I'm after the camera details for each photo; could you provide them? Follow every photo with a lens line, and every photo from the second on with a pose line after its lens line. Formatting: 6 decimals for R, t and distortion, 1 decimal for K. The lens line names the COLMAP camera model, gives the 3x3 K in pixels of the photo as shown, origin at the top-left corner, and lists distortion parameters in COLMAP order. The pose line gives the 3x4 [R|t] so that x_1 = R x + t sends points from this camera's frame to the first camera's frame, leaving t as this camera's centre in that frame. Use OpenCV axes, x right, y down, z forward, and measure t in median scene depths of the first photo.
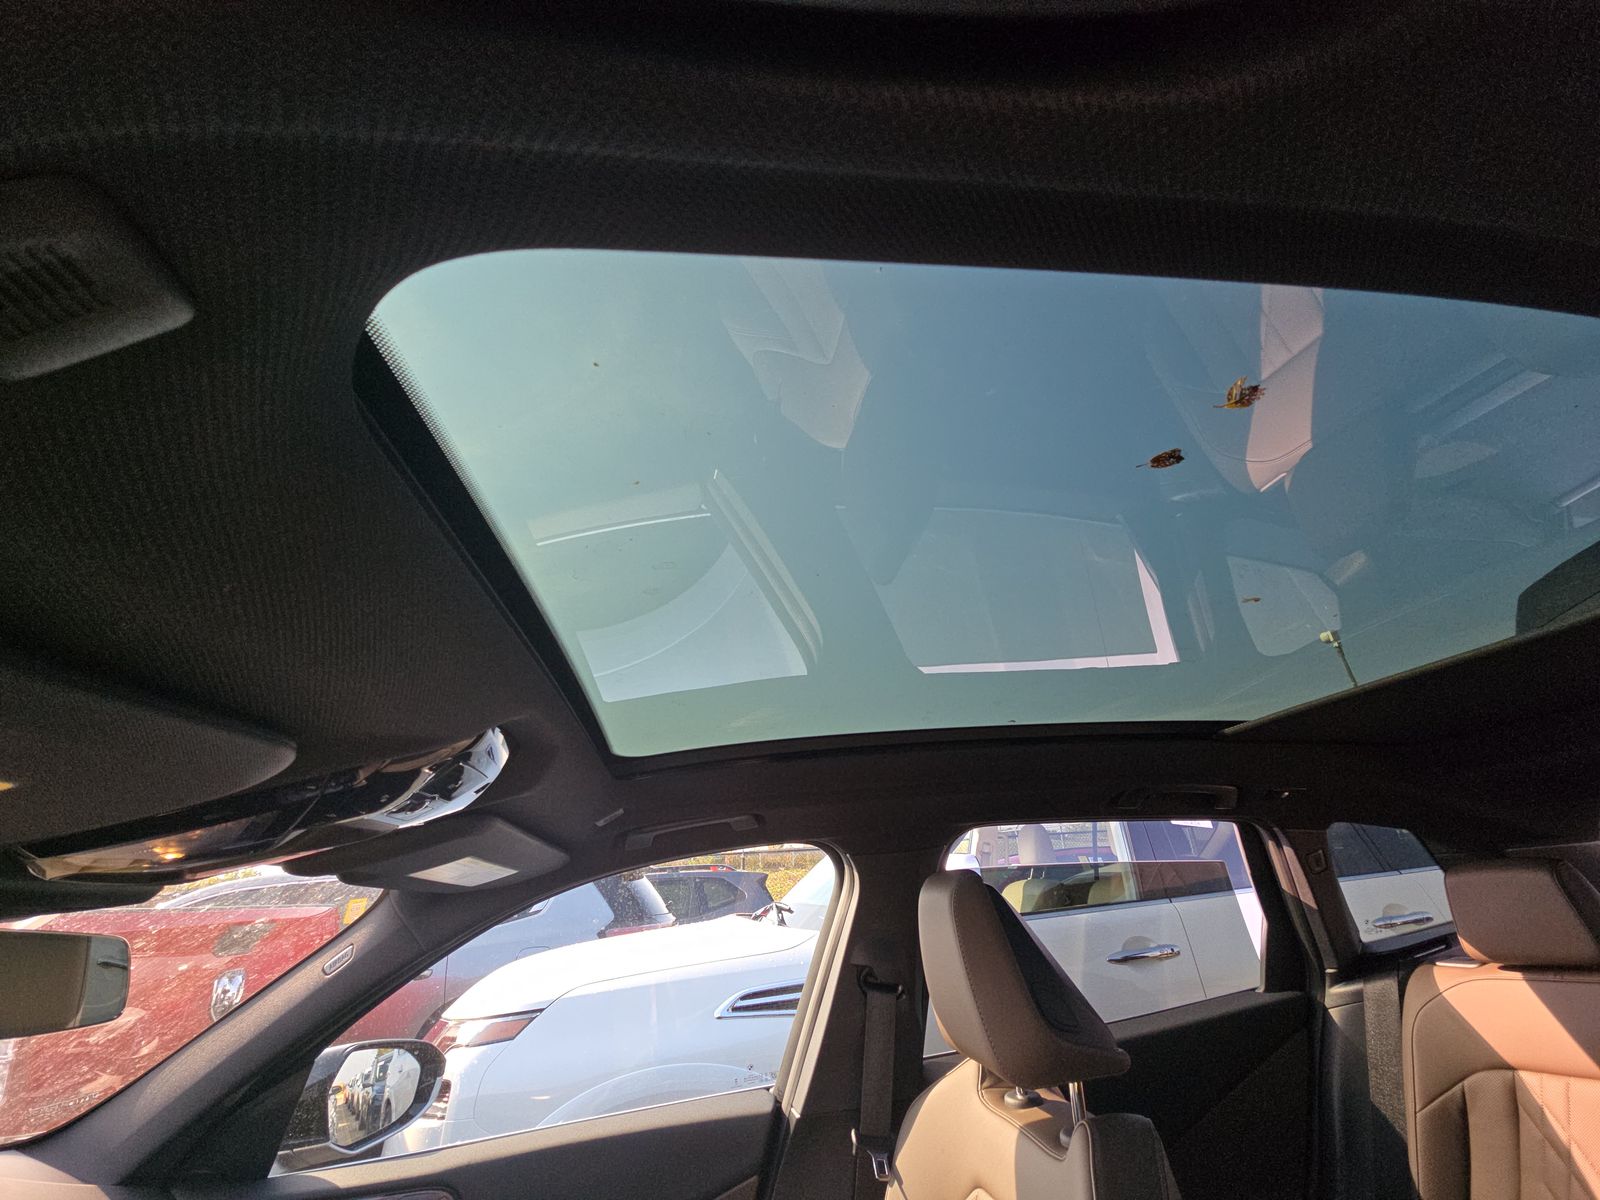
lens RADIAL K [[643.4, 0, 809.0], [0, 643.4, 599.5], [0, 0, 1]] dist [-0.001006, -0.000028]
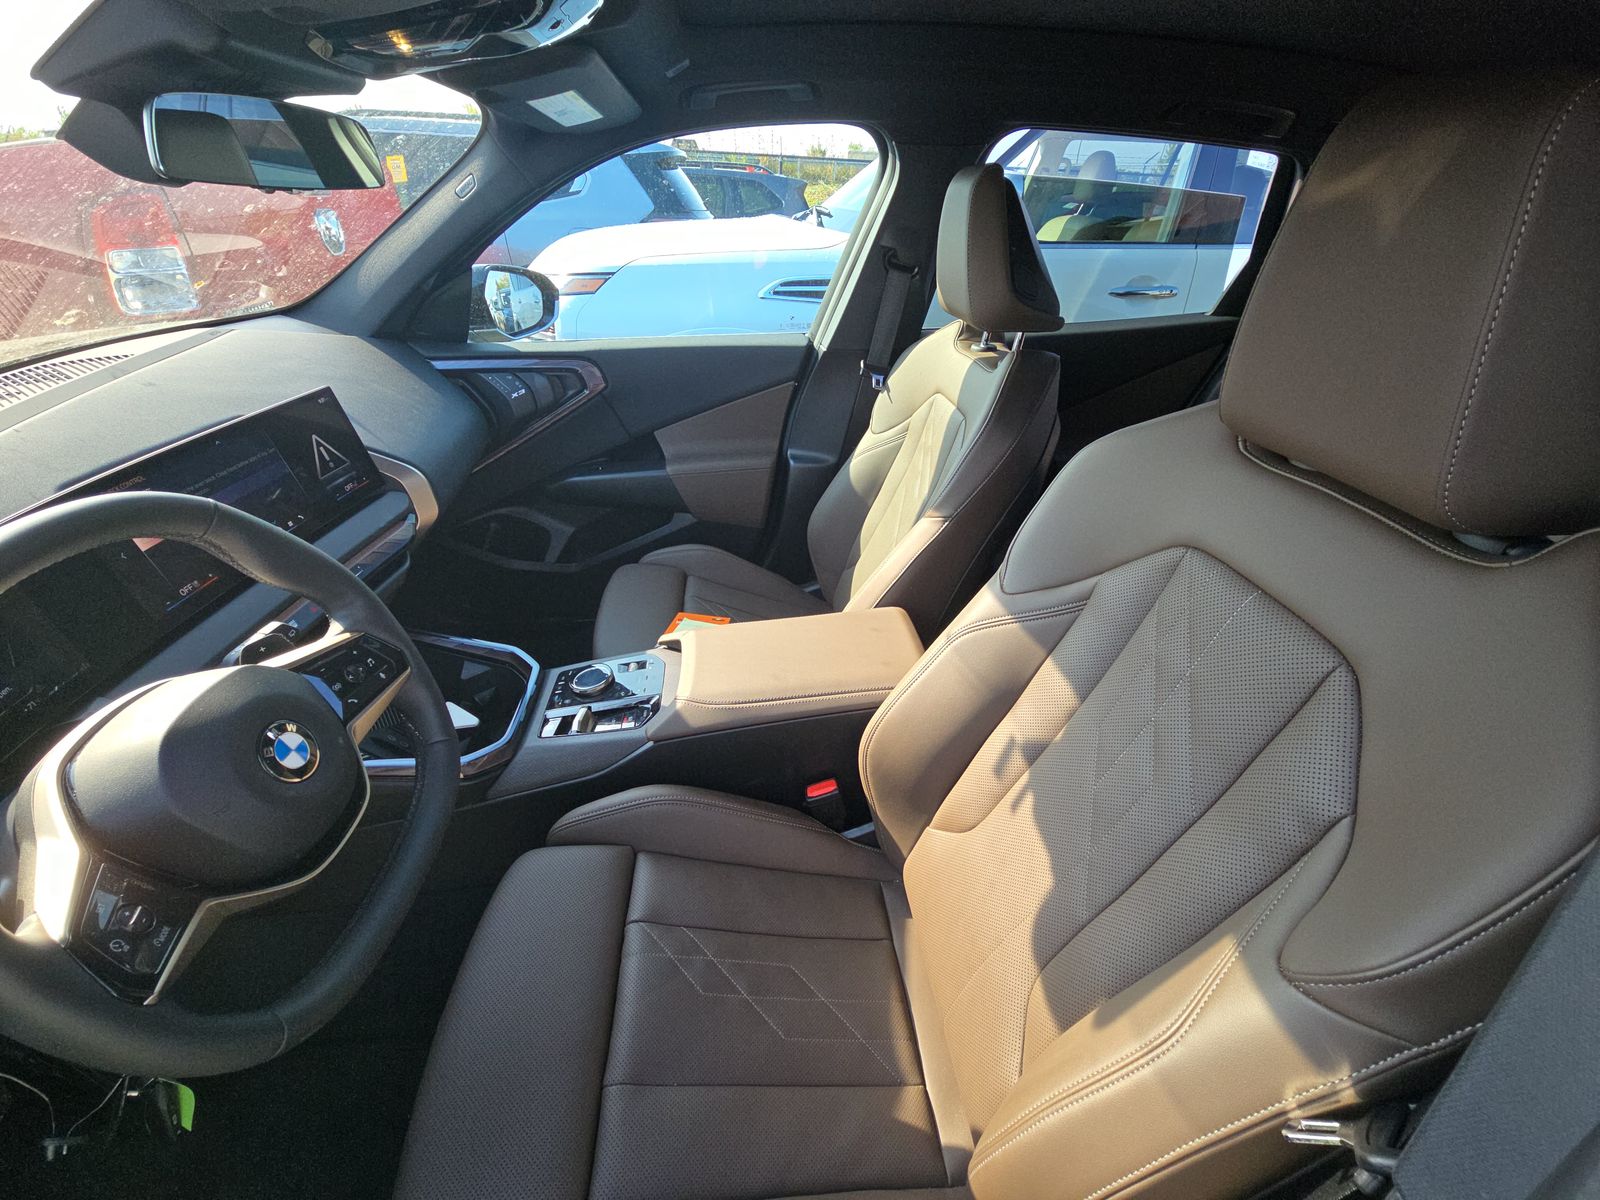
lens RADIAL K [[643.4, 0, 809.0], [0, 643.4, 599.5], [0, 0, 1]] dist [-0.001006, -0.000028]
pose [[0.993395, 0.114410, 0.008798, -0.001497], [-0.071894, 0.560813, 0.824815, -0.048748], [0.089433, -0.819999, 0.565334, -0.242329]]
